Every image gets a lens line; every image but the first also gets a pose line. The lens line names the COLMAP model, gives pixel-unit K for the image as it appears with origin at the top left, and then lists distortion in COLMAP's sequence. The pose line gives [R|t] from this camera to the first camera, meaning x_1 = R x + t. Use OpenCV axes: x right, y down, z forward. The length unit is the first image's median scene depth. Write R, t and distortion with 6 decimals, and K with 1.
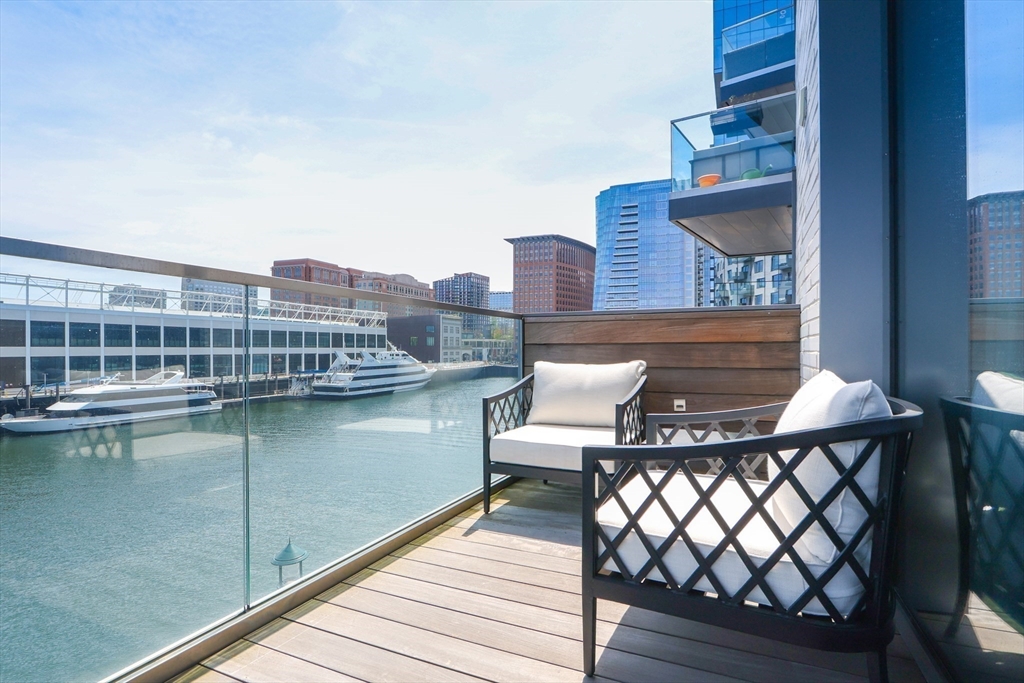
lens RADIAL K [[496.1, 0, 502.0], [0, 496.1, 348.0], [0, 0, 1]] dist [-0.027406, 0.009906]
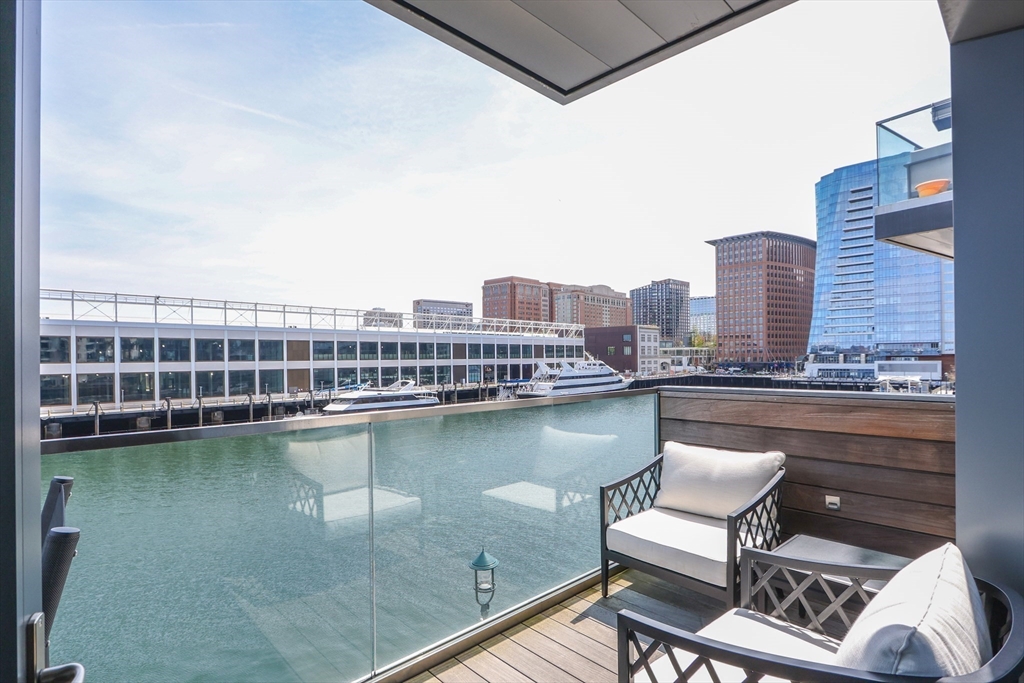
lens RADIAL K [[484.6, 0, 508.2], [0, 484.6, 355.9], [0, 0, 1]] dist [-0.013937, 0.000344]
pose [[0.925866, -0.012085, -0.377659, 0.003789], [0.011834, 0.999926, -0.002985, -0.003846], [0.377667, -0.001706, 0.925940, -0.000447]]
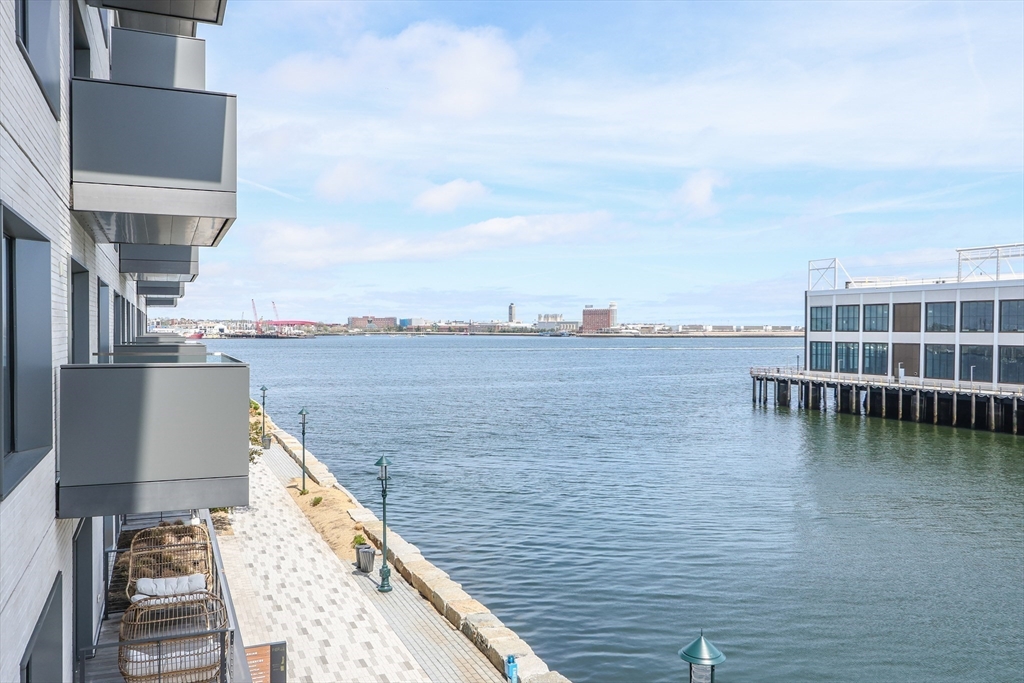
lens RADIAL K [[839.0, 0, 512.0], [0, 839.0, 341.5], [0, 0, 1]] dist [-0.001006, -0.000346]
pose [[-0.692226, 0.005020, -0.721663, 0.428783], [-0.005157, 0.999916, 0.011902, -0.000080], [0.721662, 0.011961, -0.692142, 1.000040]]
